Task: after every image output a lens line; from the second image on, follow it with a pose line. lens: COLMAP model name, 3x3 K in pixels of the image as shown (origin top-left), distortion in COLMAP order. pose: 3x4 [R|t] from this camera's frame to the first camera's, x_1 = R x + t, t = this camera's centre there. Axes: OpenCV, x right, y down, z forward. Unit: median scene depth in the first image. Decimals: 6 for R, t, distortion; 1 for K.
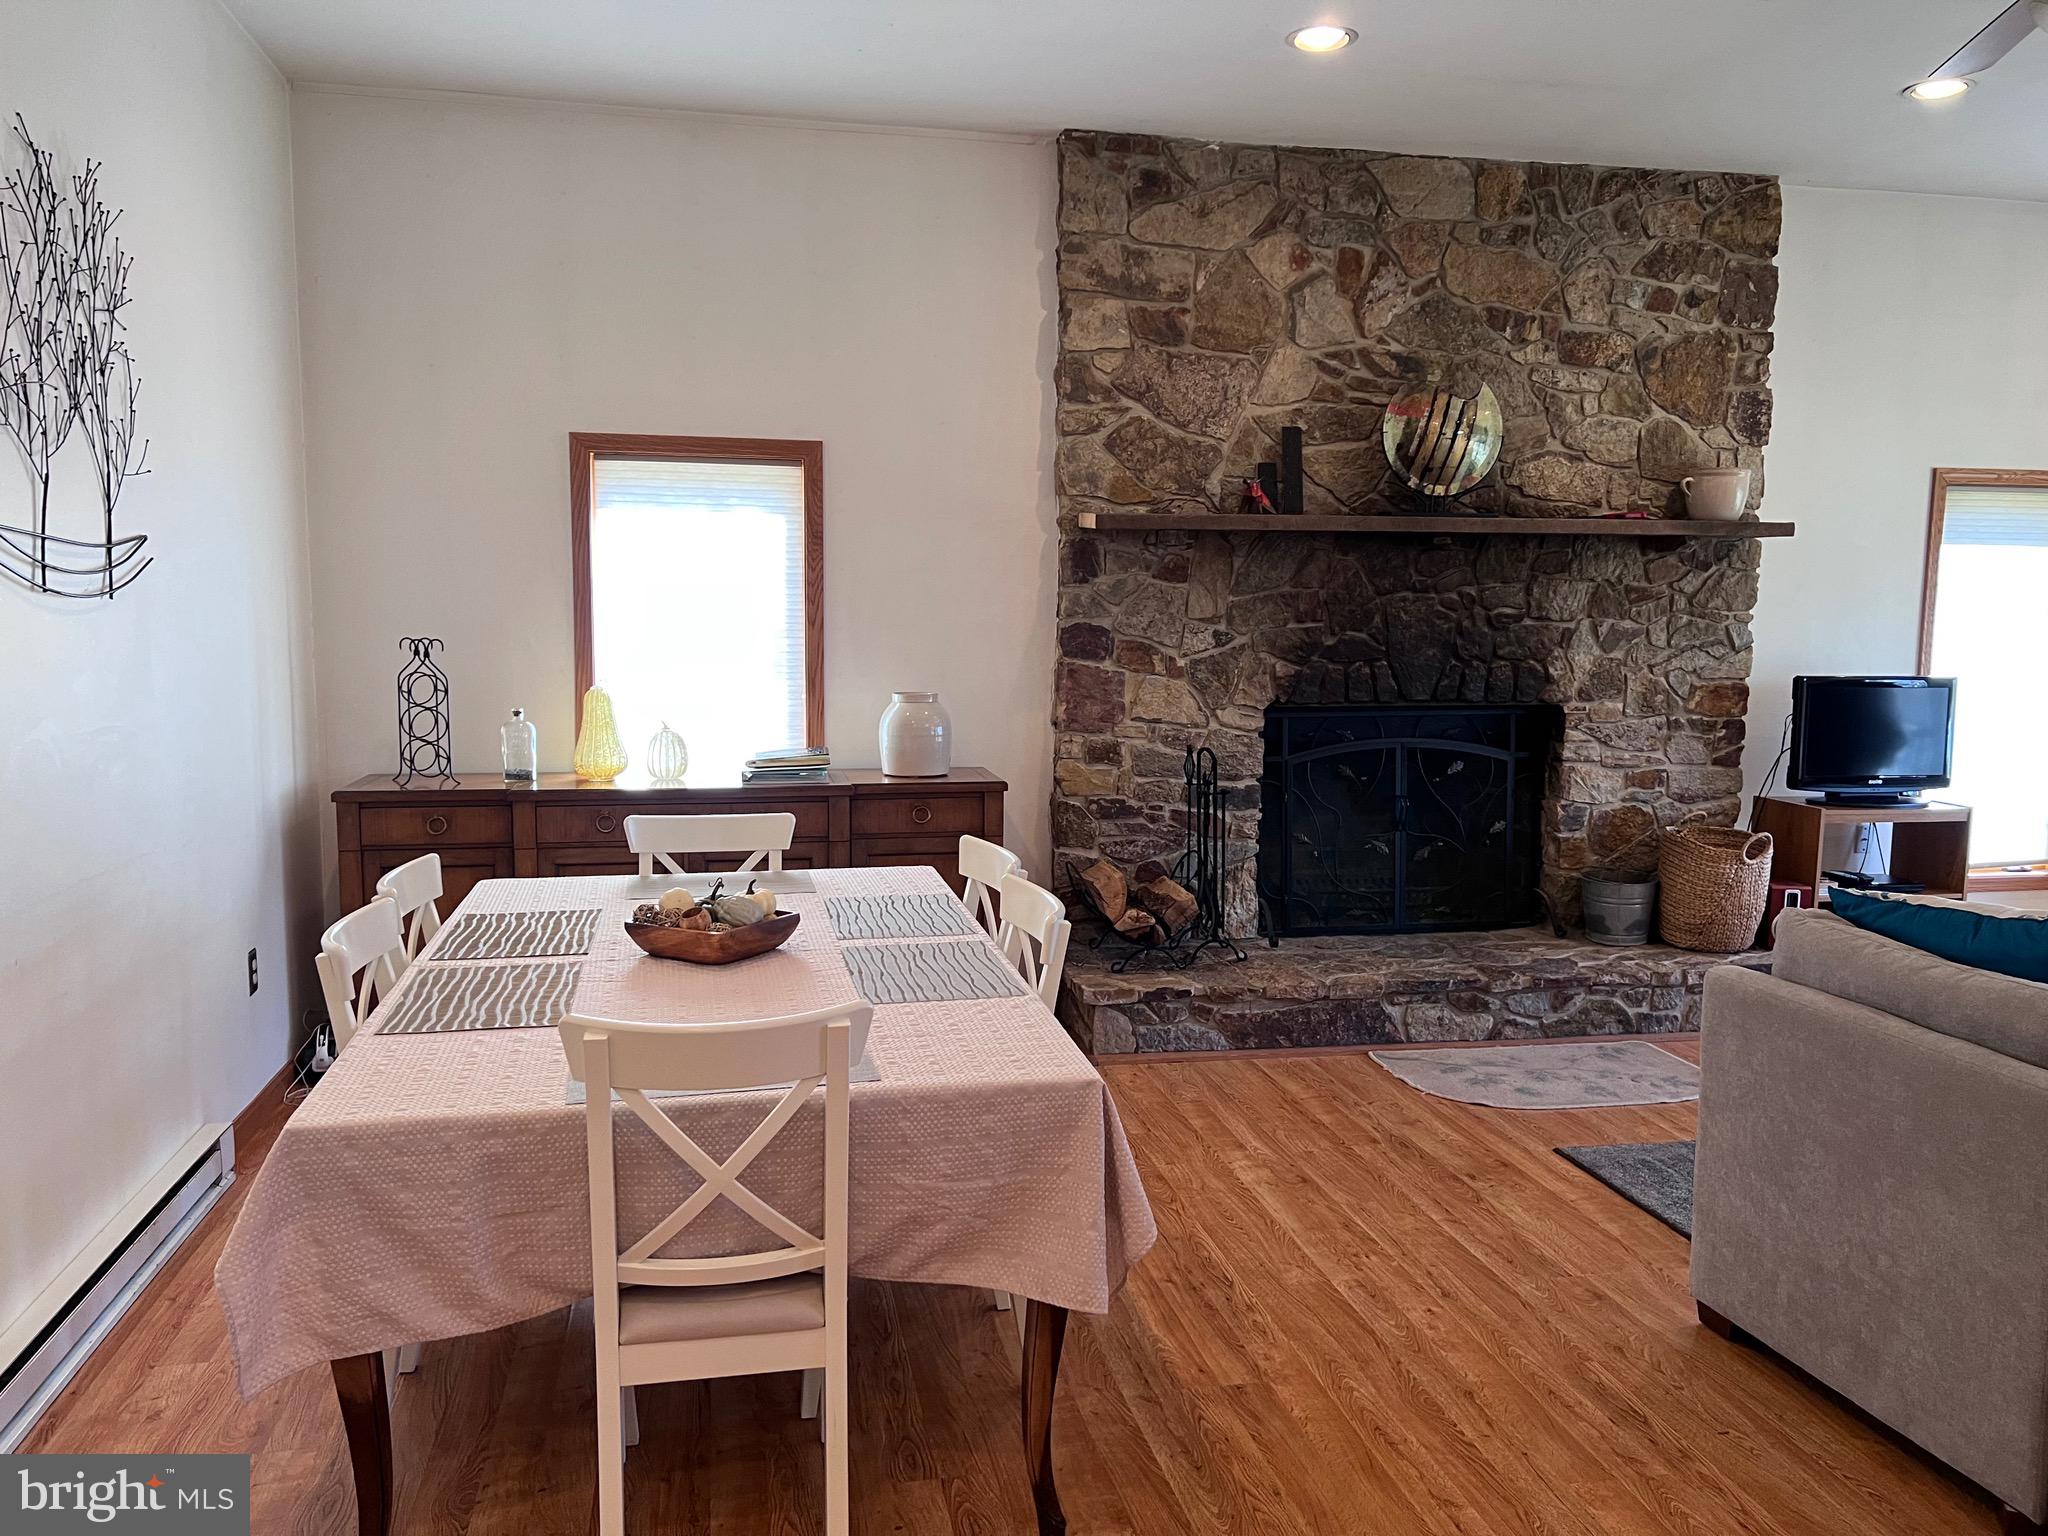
lens RADIAL K [[1526.3, 0, 1018.3], [0, 1526.3, 763.3], [0, 0, 1]] dist [0.075674, -0.076264]
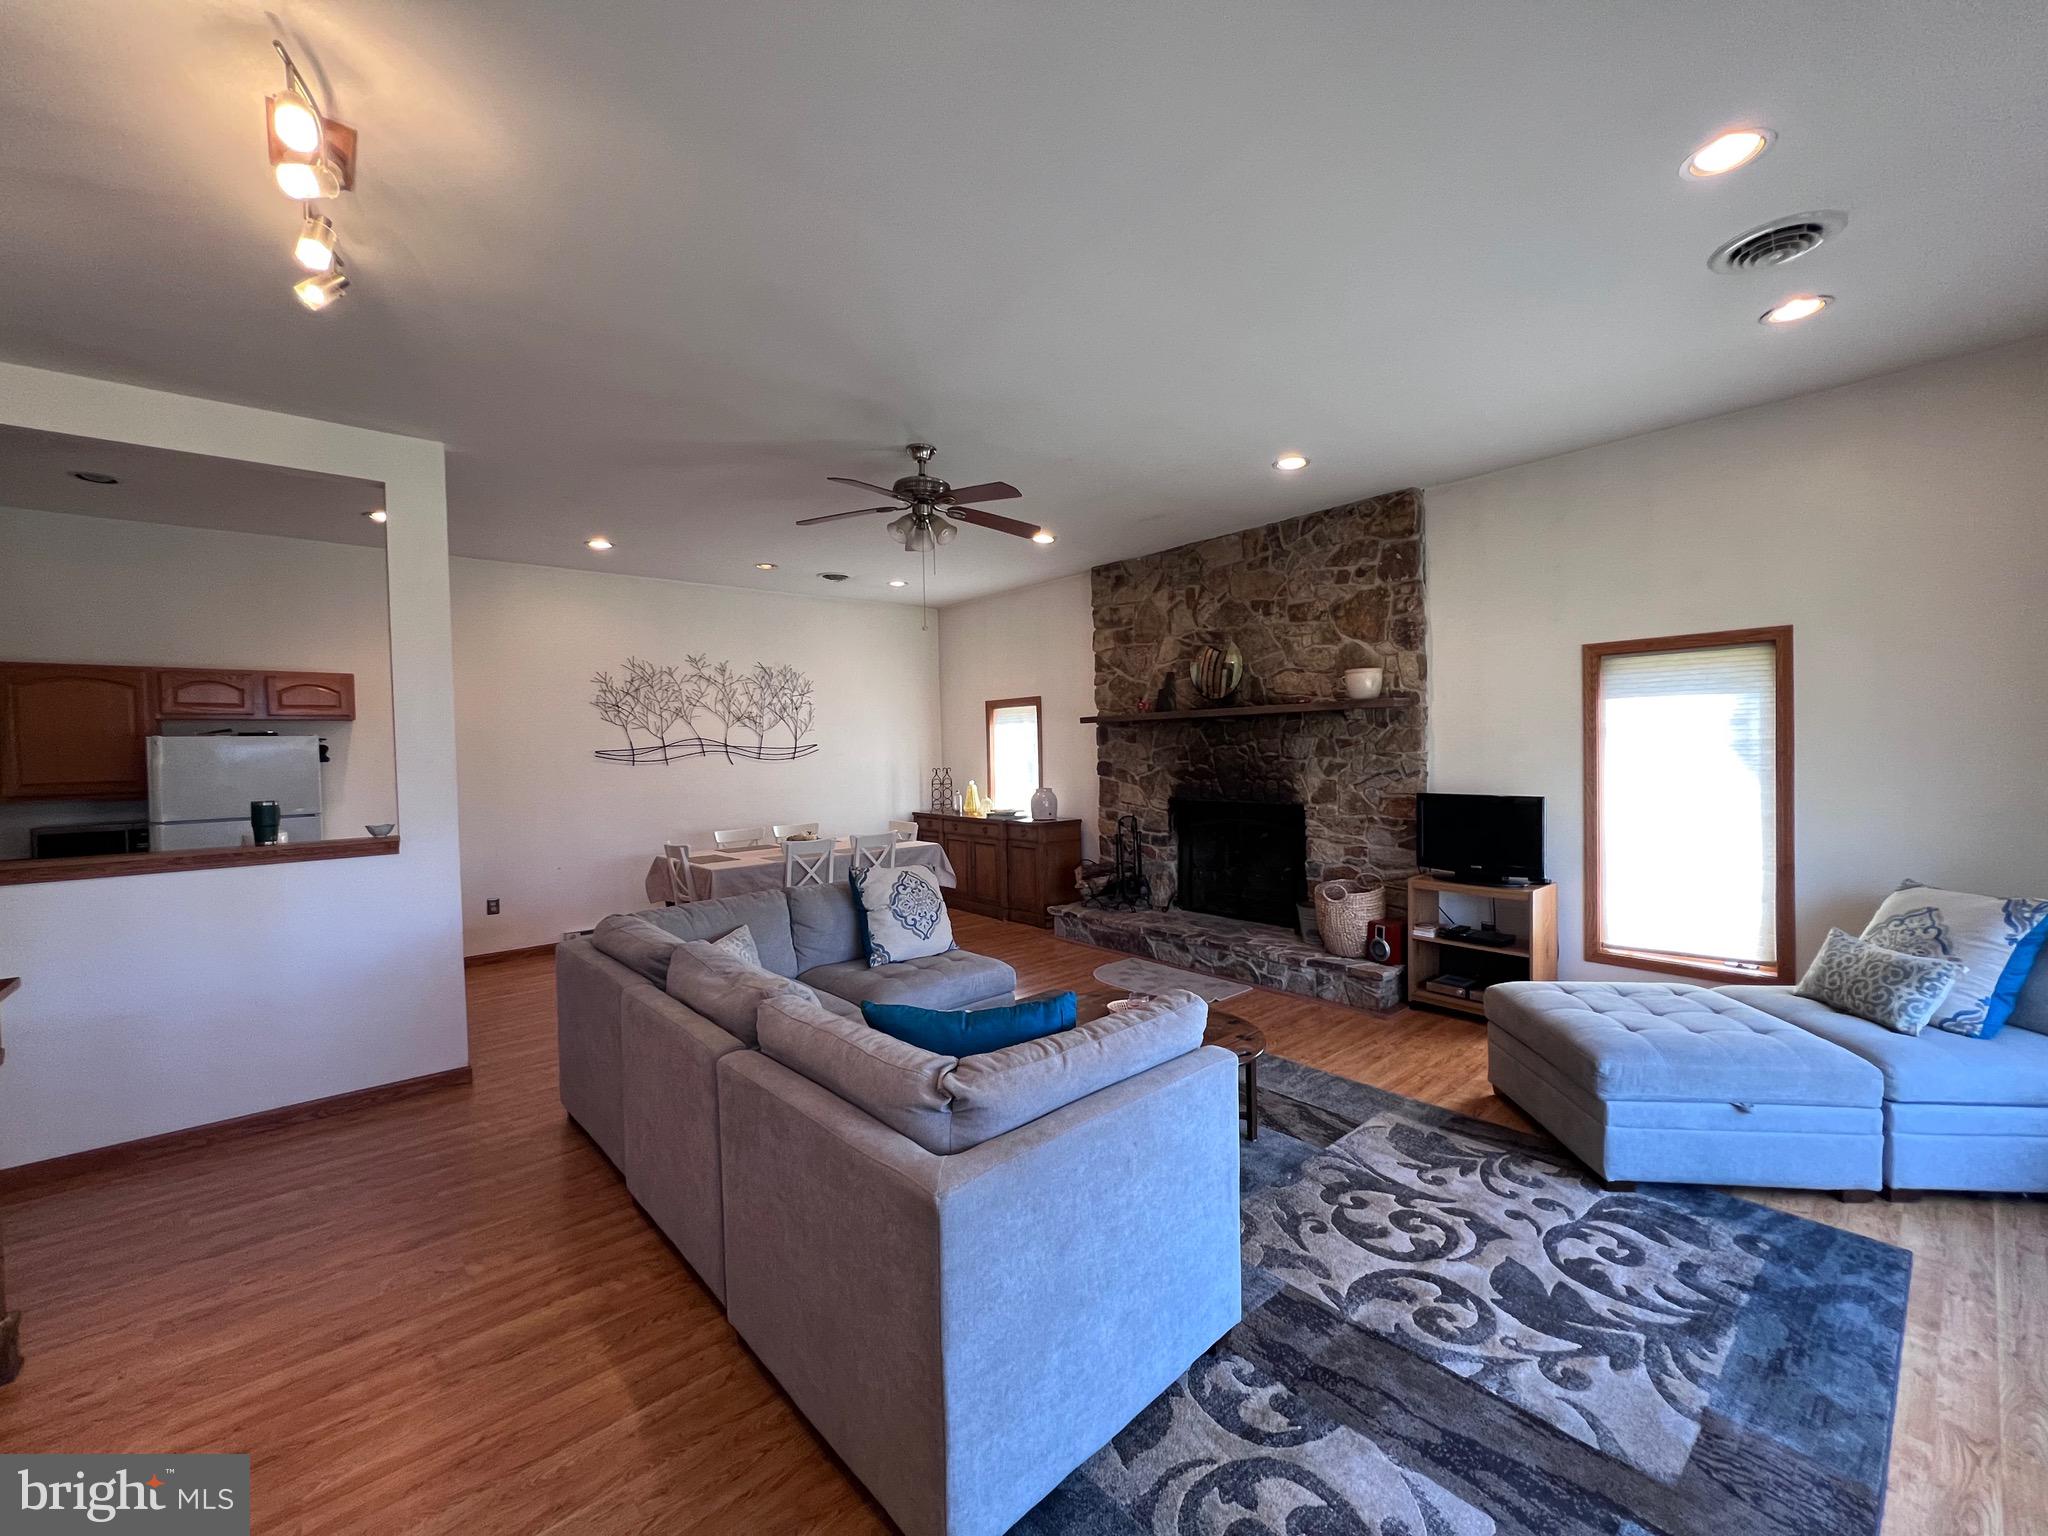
lens RADIAL K [[819.4, 0, 1016.8], [0, 819.4, 764.0], [0, 0, 1]] dist [-0.000529, 0.001599]
pose [[0.485637, -0.001044, -0.874160, 1.076987], [-0.060463, 0.997564, -0.034782, -0.033692], [0.872067, 0.069746, 0.484391, 0.248572]]
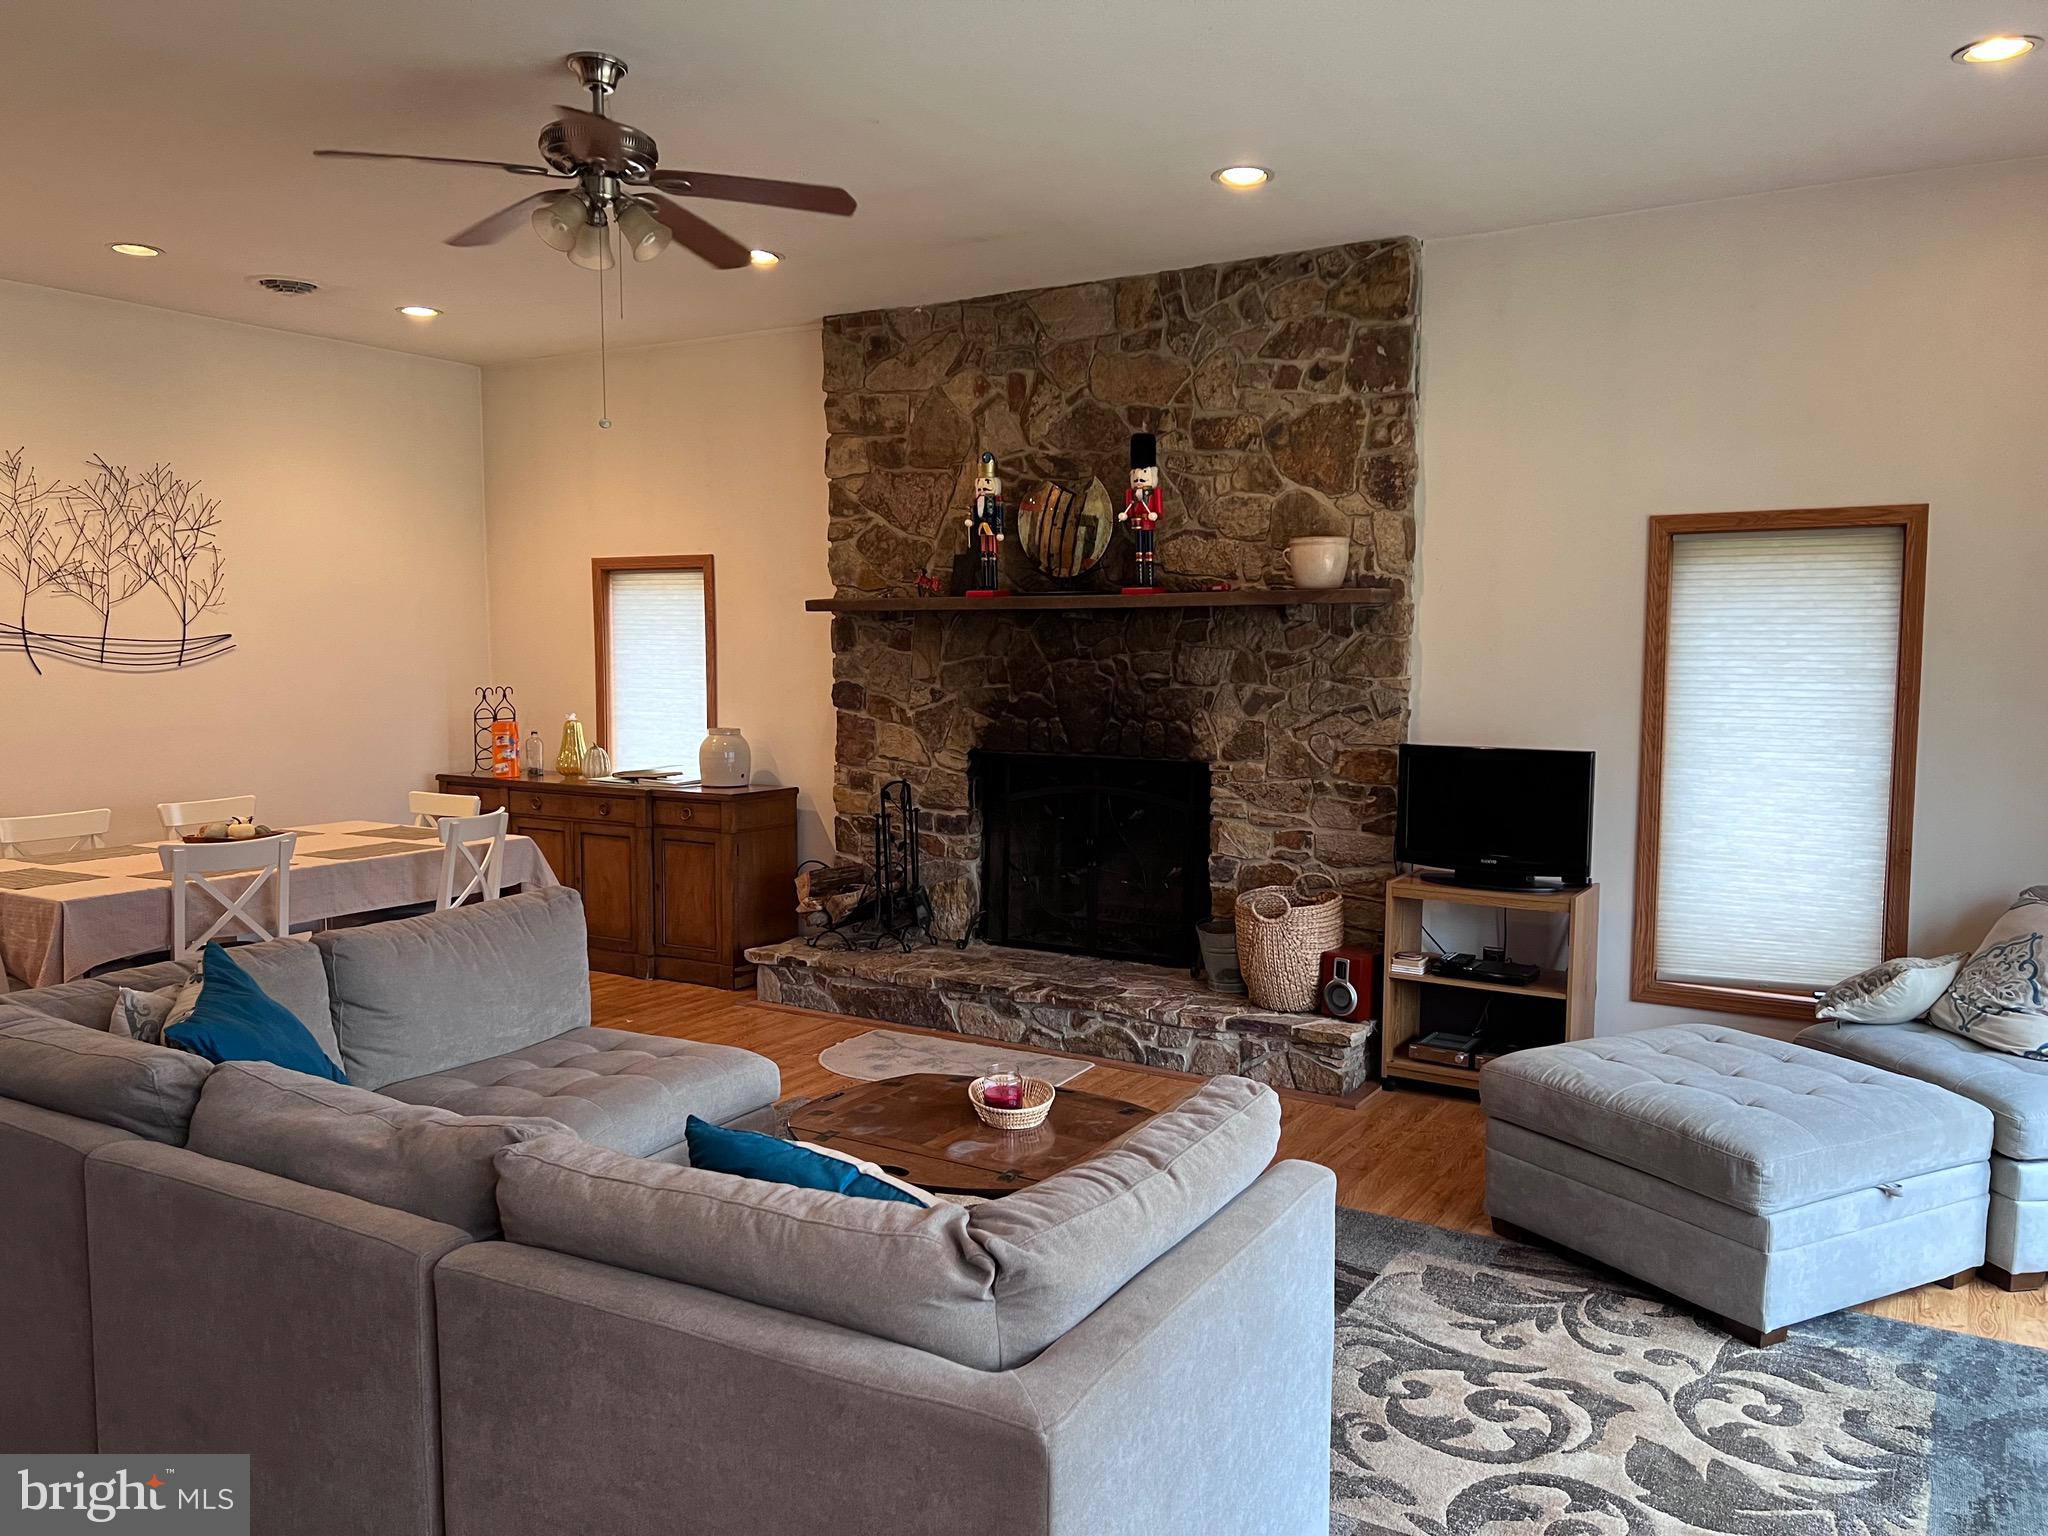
lens RADIAL K [[1526.3, 0, 1015.8], [0, 1526.3, 781.3], [0, 0, 1]] dist [0.075674, -0.076264]
pose [[0.729867, 0.055004, -0.681373, 1.026829], [-0.062447, 0.997955, 0.013668, -0.032743], [0.680731, 0.032574, 0.731809, 0.134405]]
